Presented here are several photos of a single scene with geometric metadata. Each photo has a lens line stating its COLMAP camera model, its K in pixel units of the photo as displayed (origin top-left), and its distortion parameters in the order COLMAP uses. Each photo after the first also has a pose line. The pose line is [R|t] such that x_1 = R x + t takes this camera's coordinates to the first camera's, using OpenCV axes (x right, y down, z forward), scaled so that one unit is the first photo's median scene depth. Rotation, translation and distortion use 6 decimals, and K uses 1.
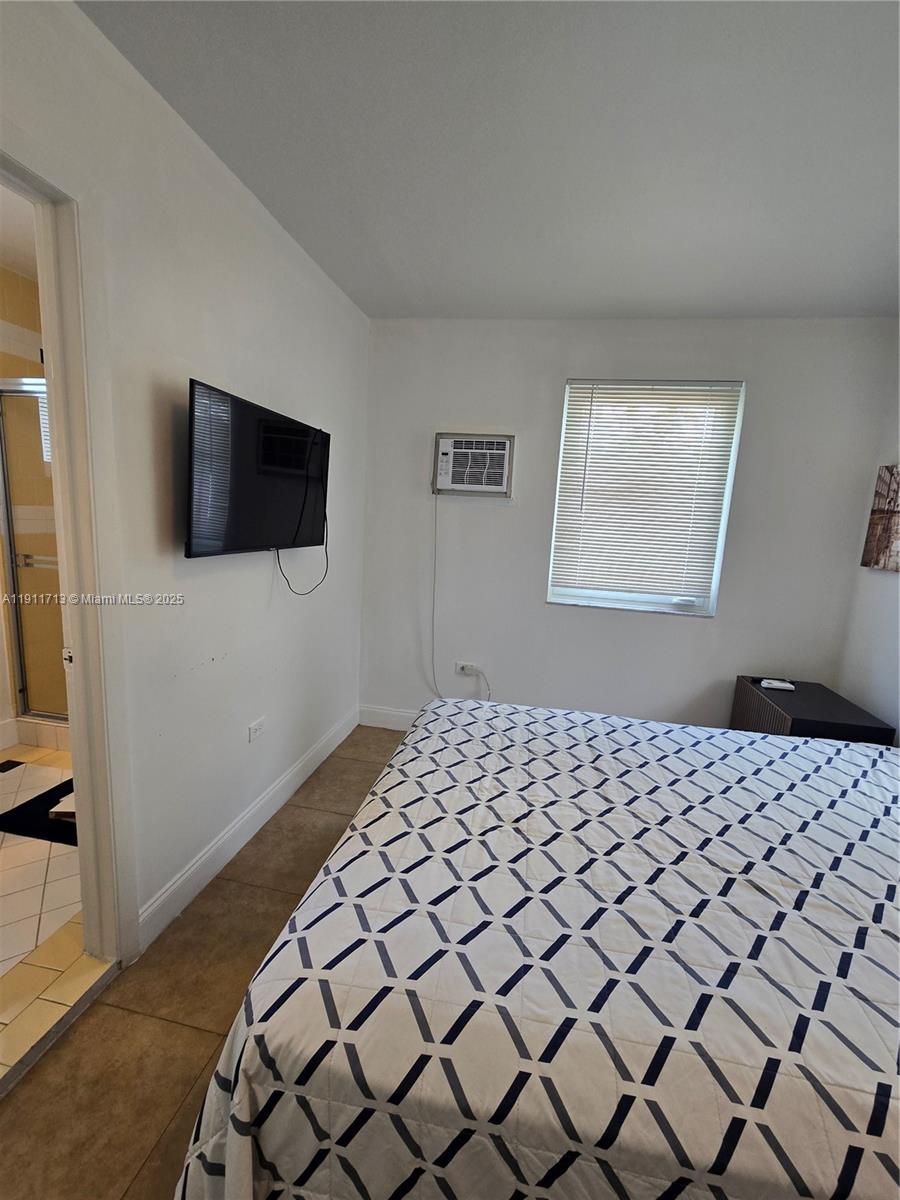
lens RADIAL K [[494.9, 0, 456.5], [0, 494.9, 597.5], [0, 0, 1]] dist [-0.004179, -0.000710]
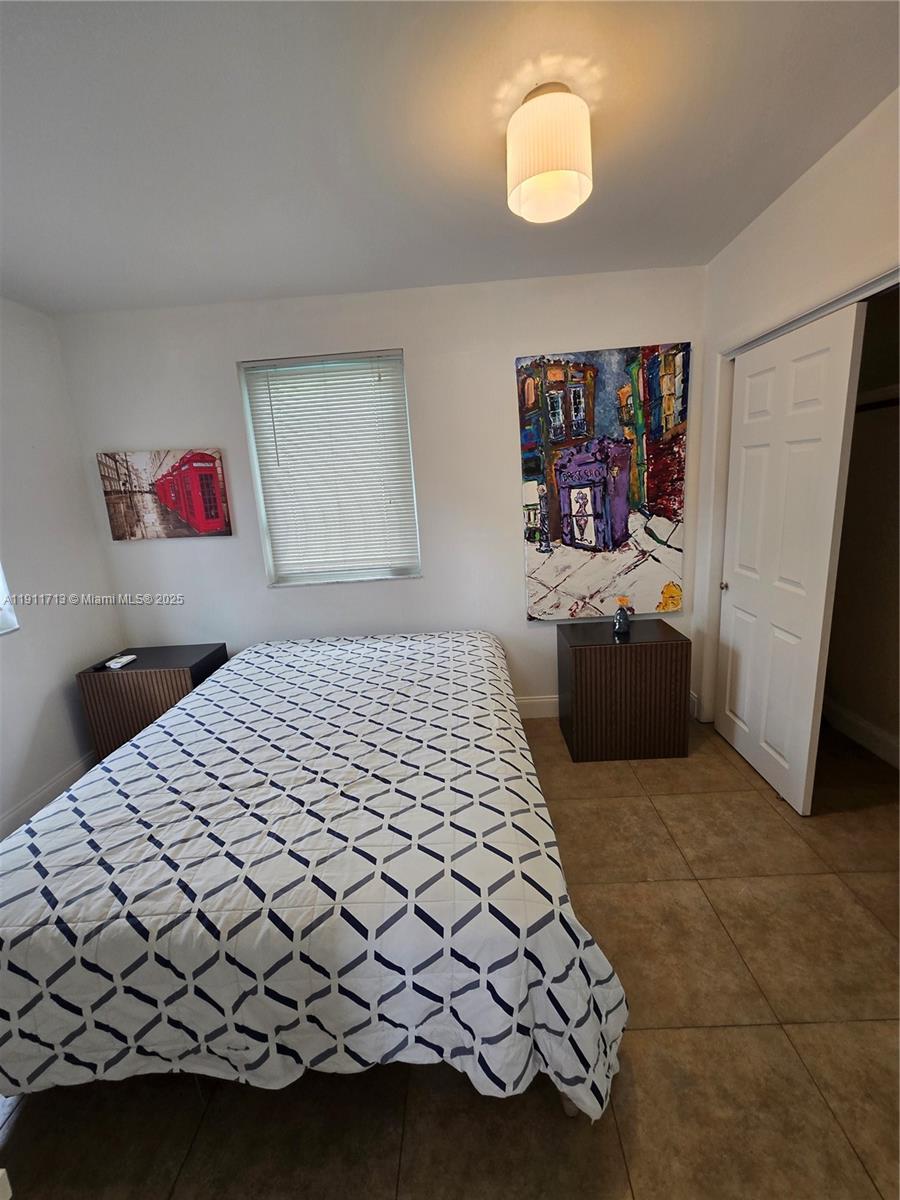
lens RADIAL K [[494.9, 0, 460.3], [0, 494.9, 597.6], [0, 0, 1]] dist [-0.004179, -0.000710]
pose [[-0.167004, -0.270426, 0.948145, -0.593402], [0.215143, 0.928482, 0.302712, -0.153543], [-0.962197, 0.254541, -0.096880, 0.489739]]
